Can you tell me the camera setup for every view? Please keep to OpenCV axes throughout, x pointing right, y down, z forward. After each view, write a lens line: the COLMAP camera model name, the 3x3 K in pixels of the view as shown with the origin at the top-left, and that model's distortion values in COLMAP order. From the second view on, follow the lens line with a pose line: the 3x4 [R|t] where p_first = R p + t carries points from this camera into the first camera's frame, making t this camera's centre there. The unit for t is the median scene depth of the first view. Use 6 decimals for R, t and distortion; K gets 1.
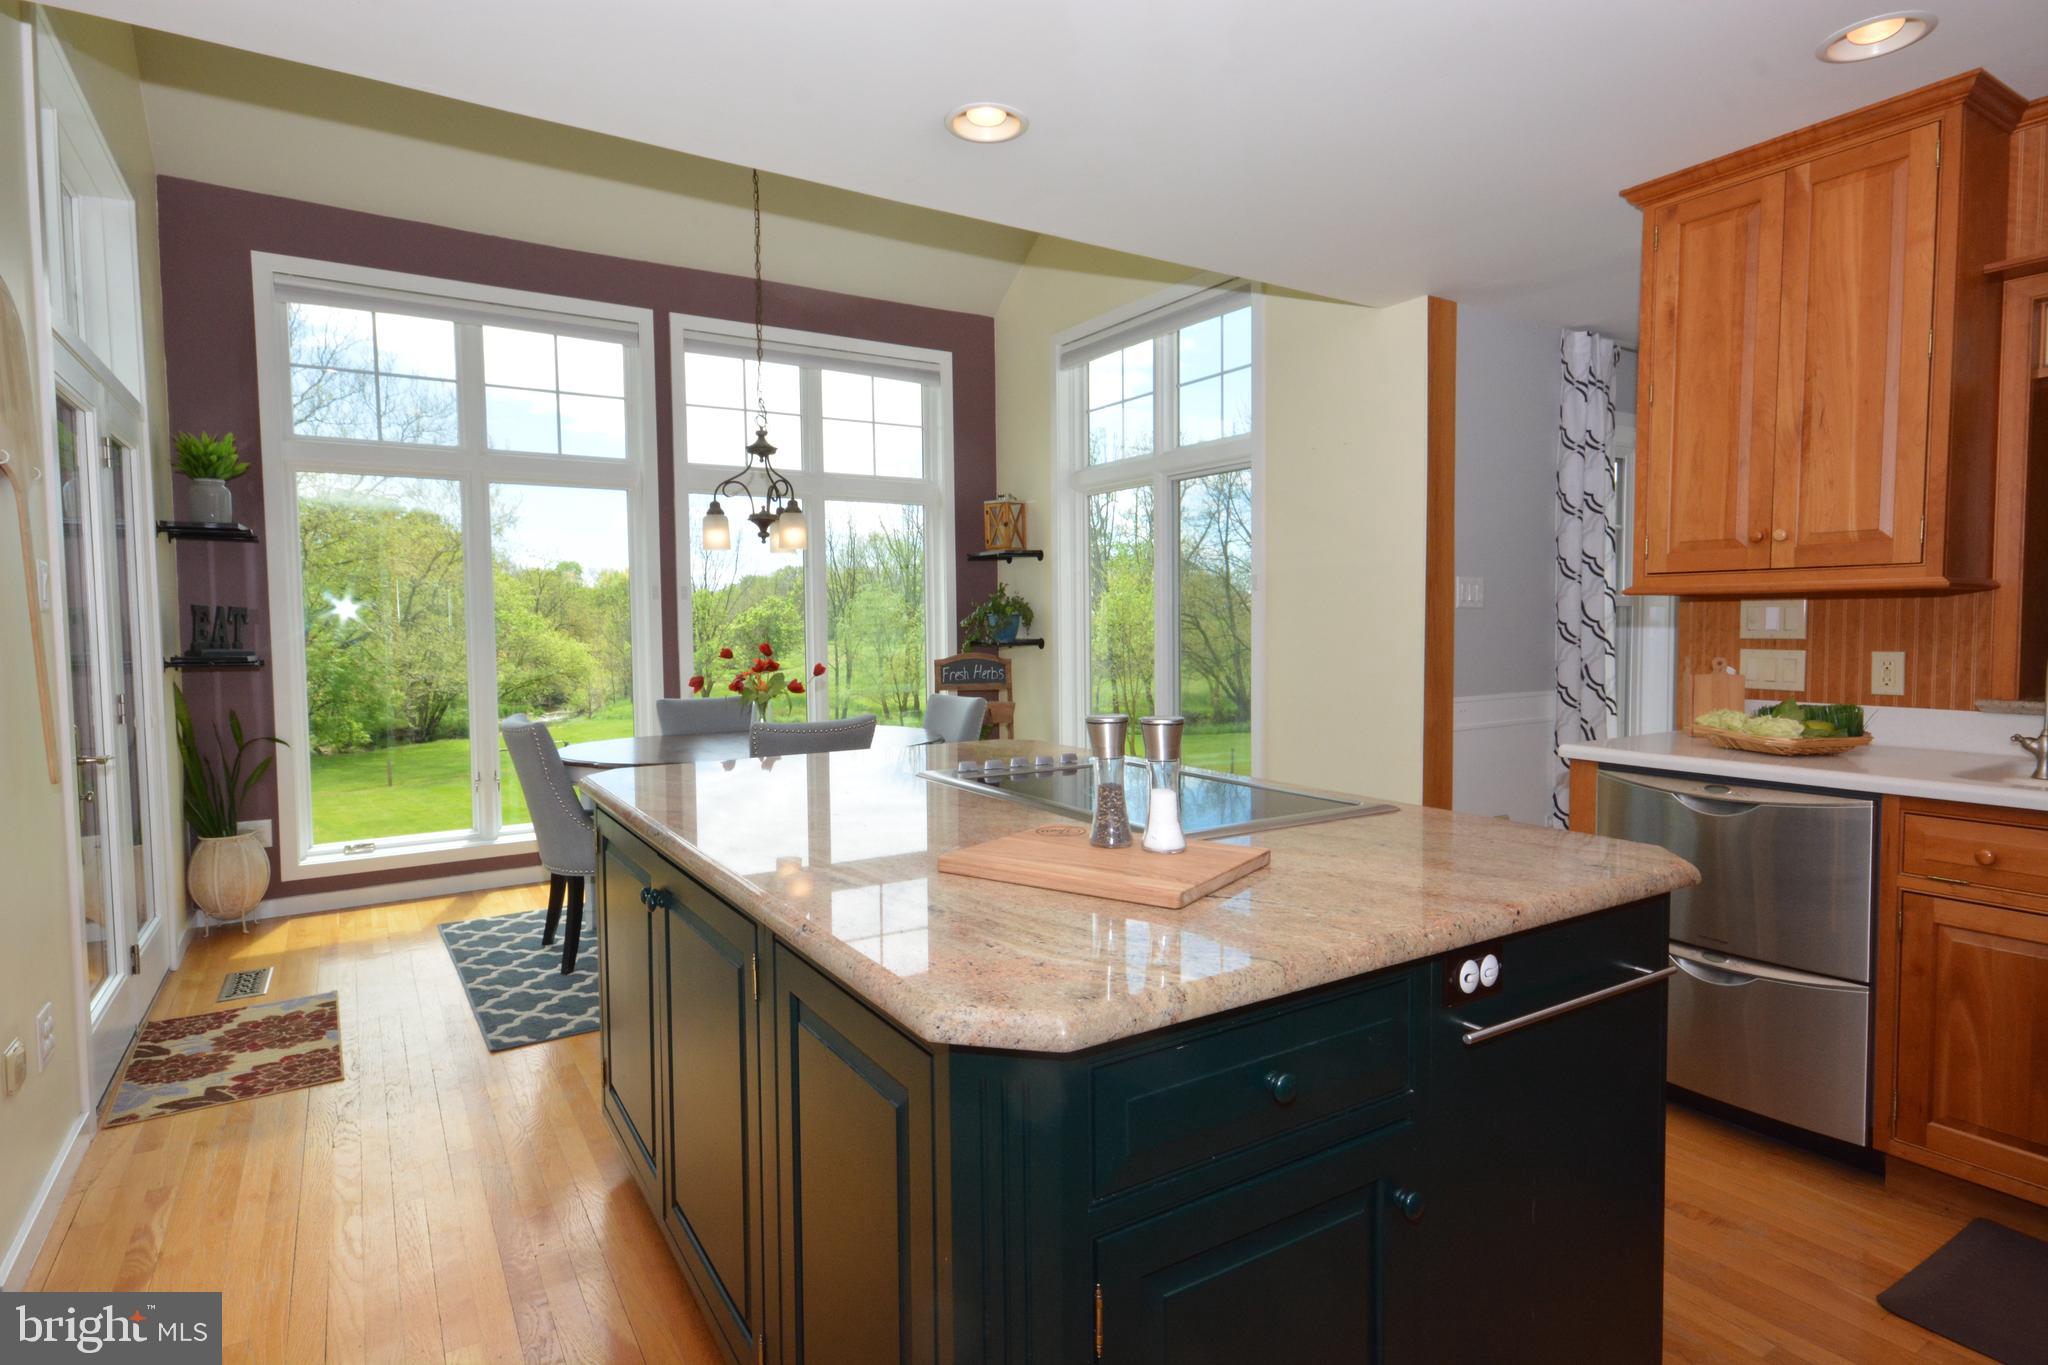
lens RADIAL K [[1079.5, 0, 1013.9], [0, 1079.5, 681.6], [0, 0, 1]] dist [0.027943, 0.000481]
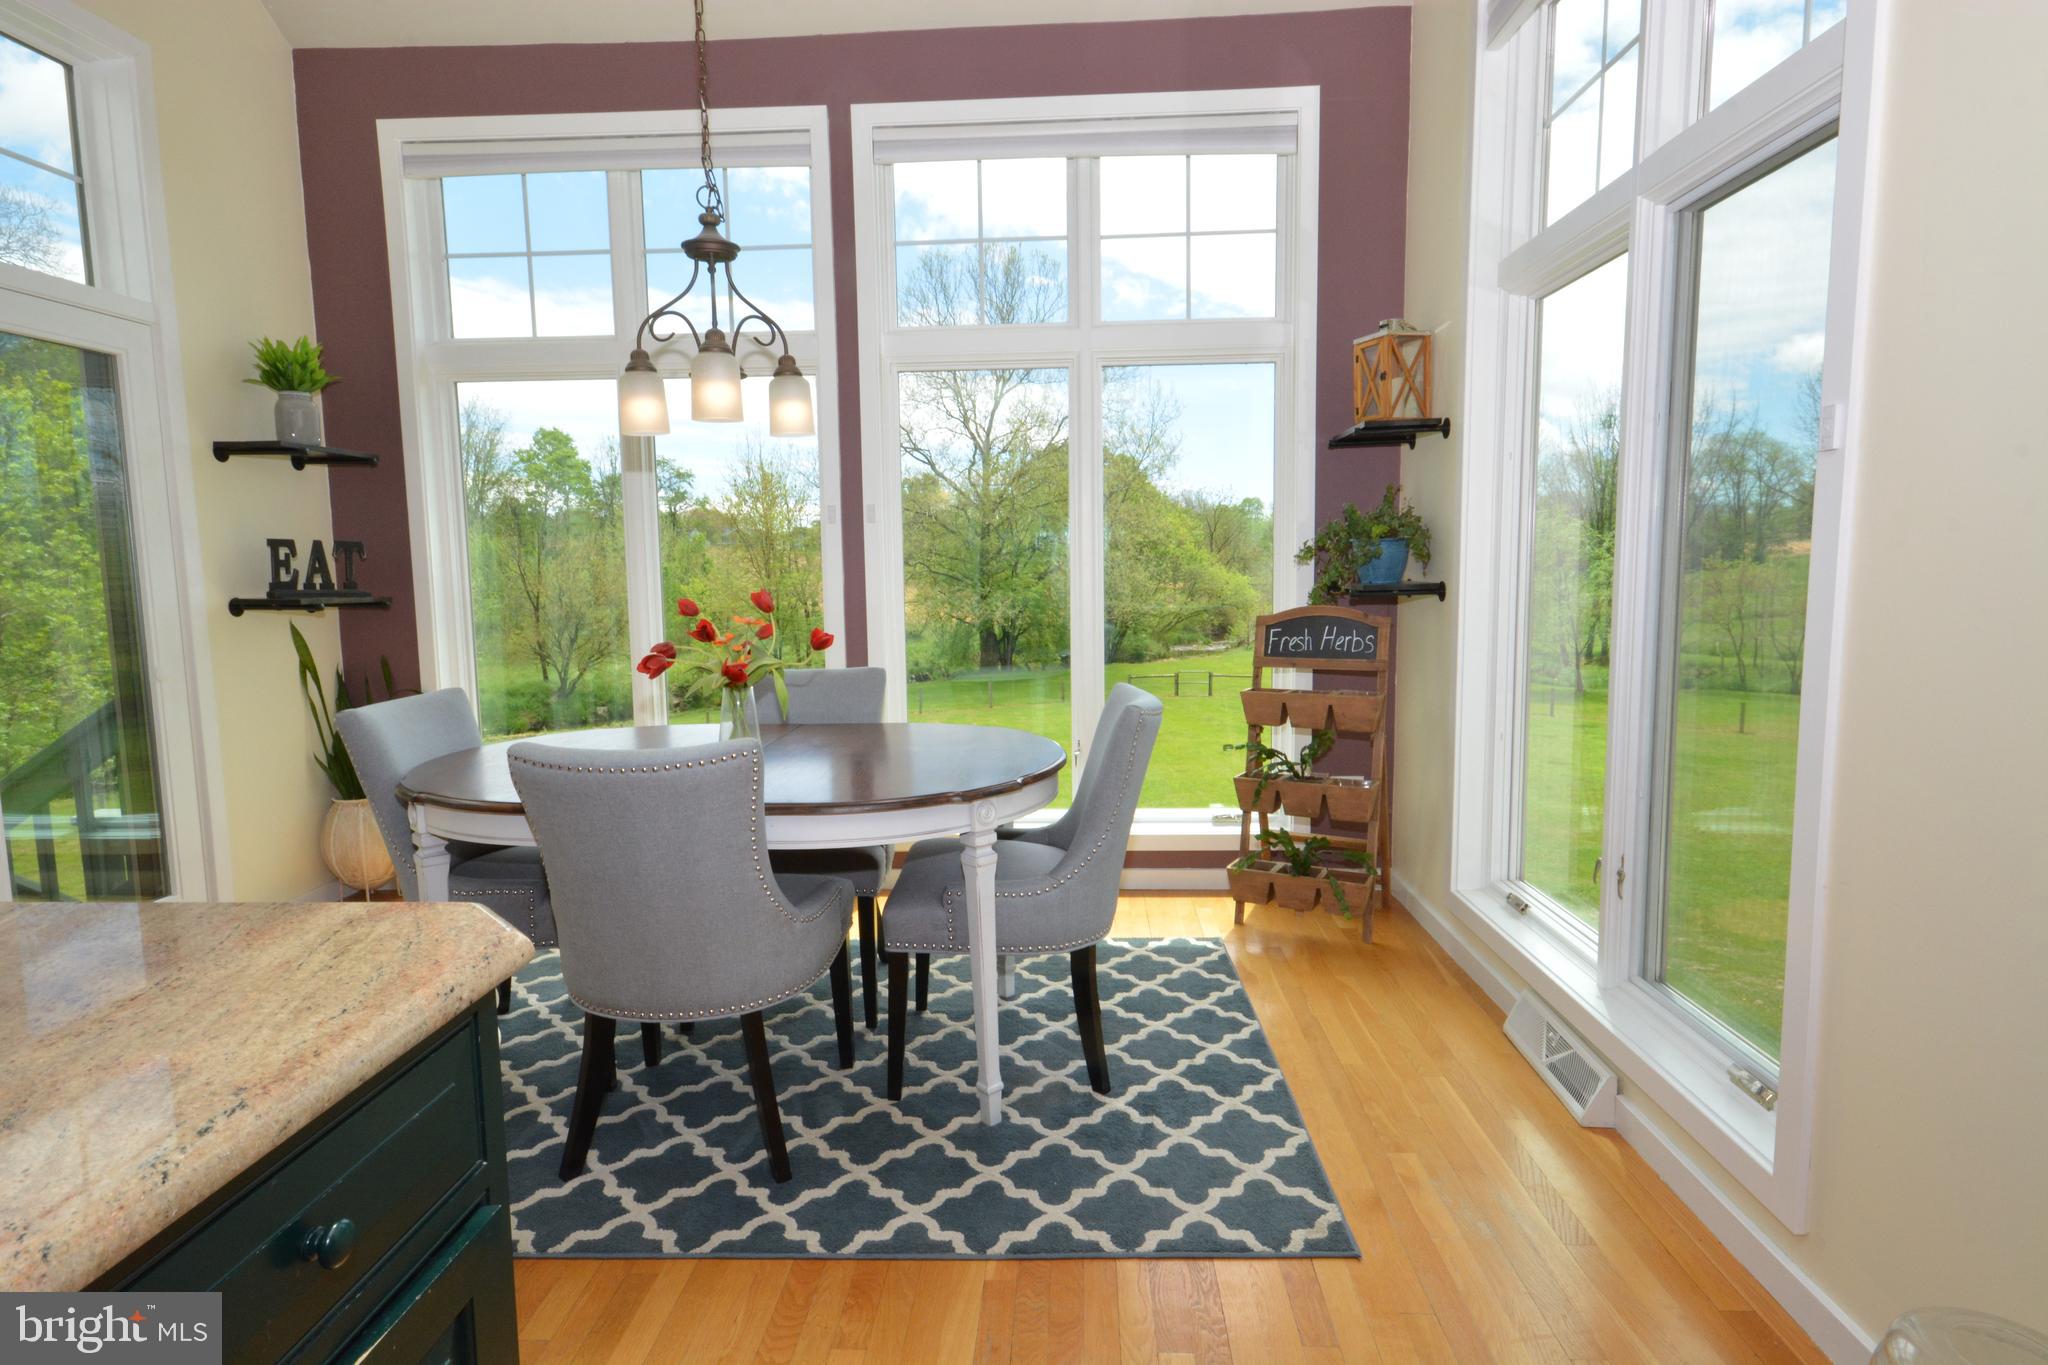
lens RADIAL K [[1070.4, 0, 1024.0], [0, 1070.4, 682.5], [0, 0, 1]] dist [0.012324, -0.000564]
pose [[0.821272, 0.062192, -0.567137, 0.183687], [-0.026097, 0.997096, 0.071549, -0.025436], [0.569940, -0.043961, 0.820510, 0.486730]]
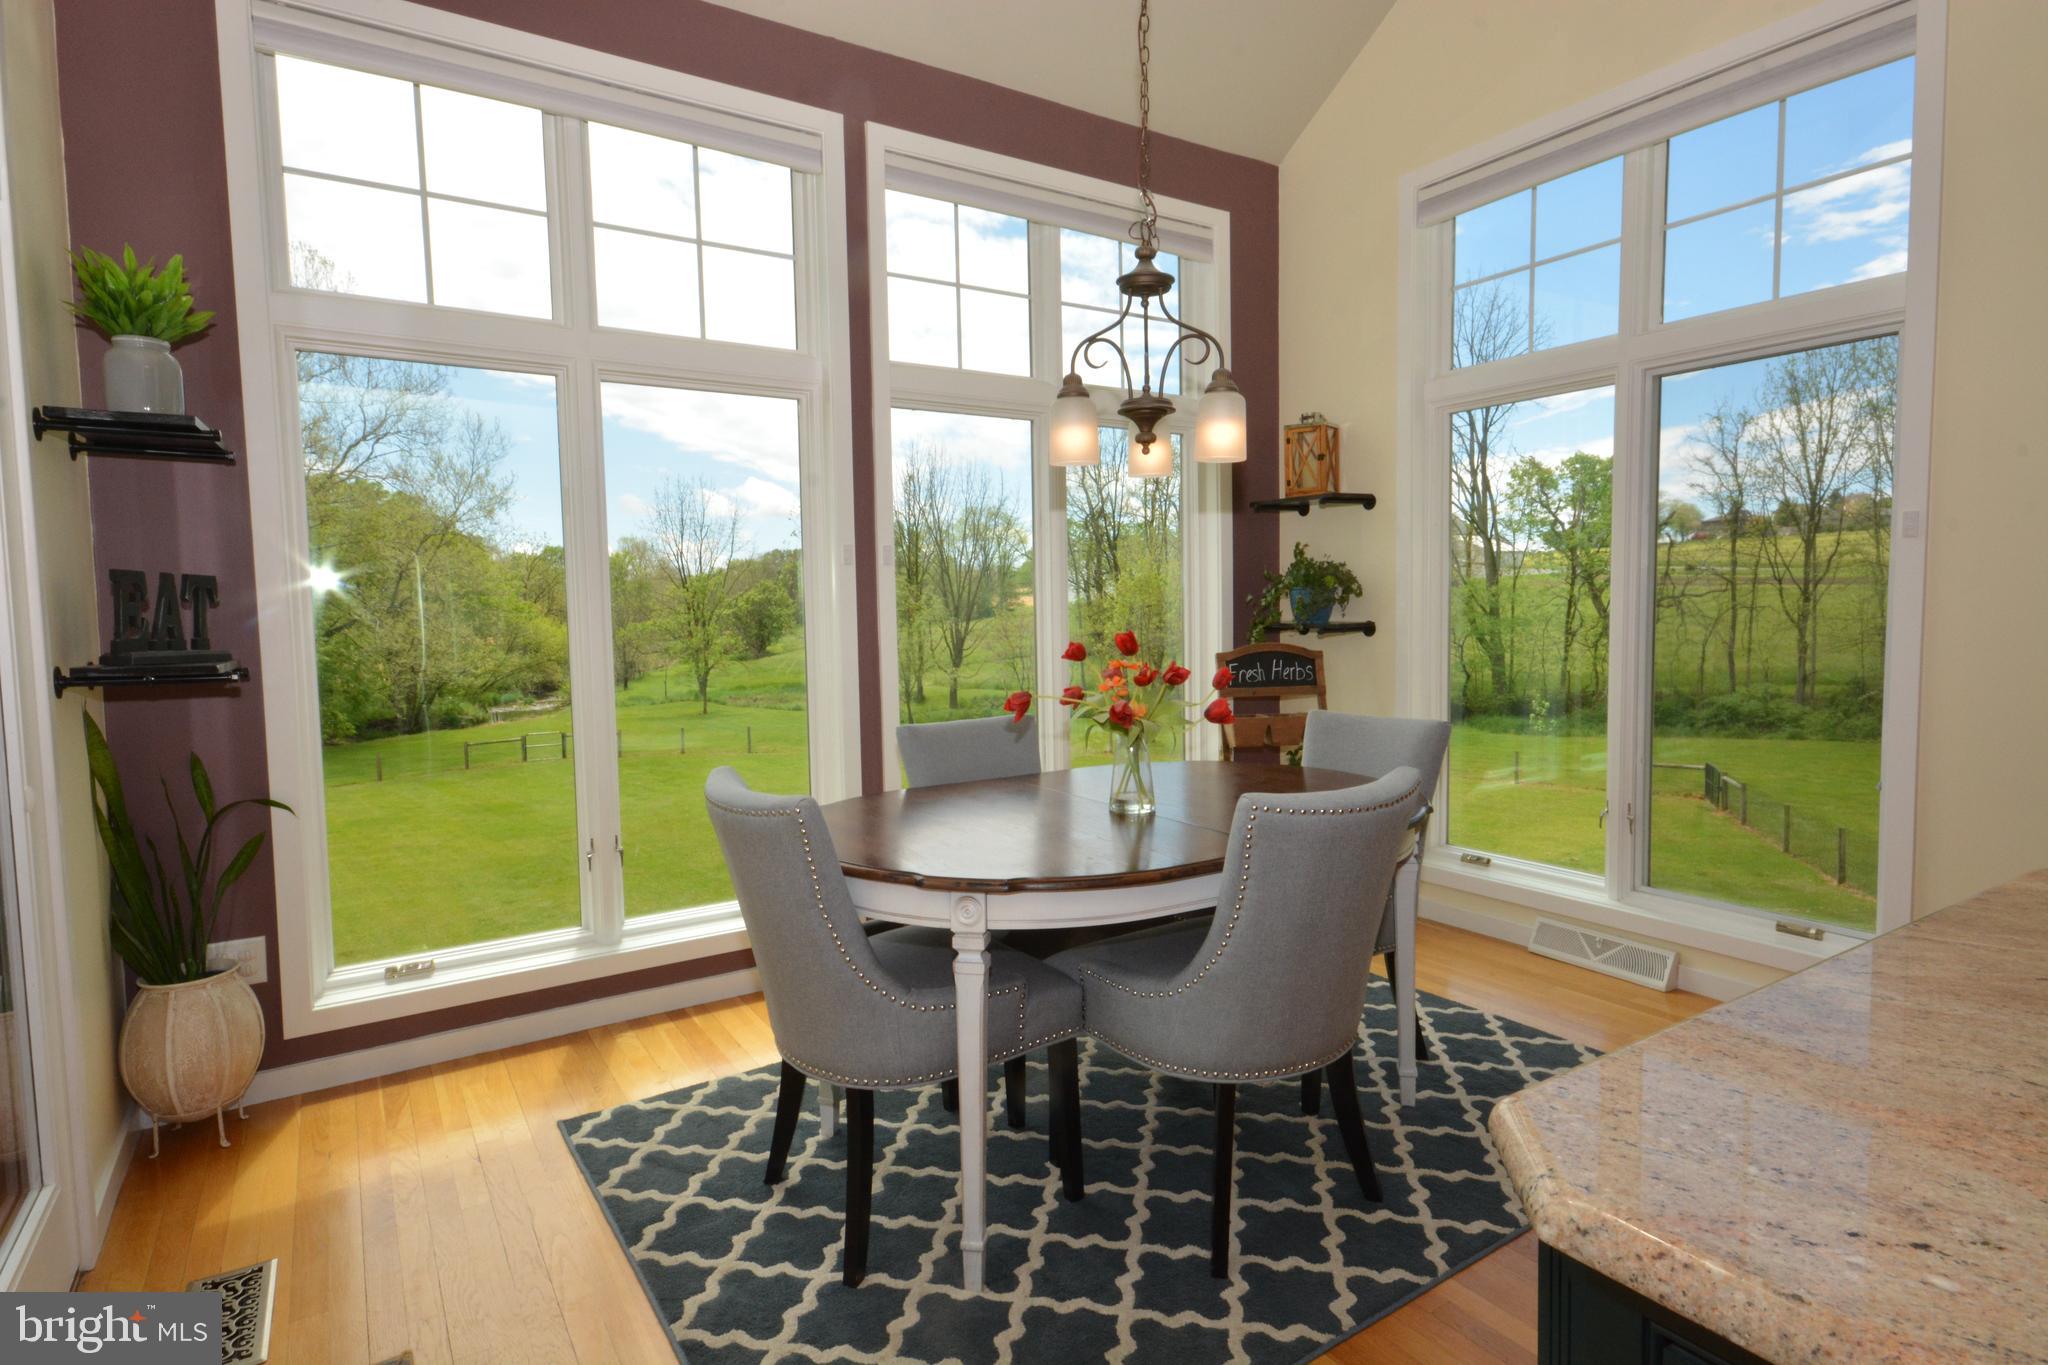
lens RADIAL K [[1070.4, 0, 1024.0], [0, 1070.4, 682.5], [0, 0, 1]] dist [0.012324, -0.000564]
pose [[0.999654, -0.007682, 0.025175, -0.242730], [0.007256, 0.999830, 0.016979, -0.015590], [-0.025301, -0.016790, 0.999539, 0.352781]]
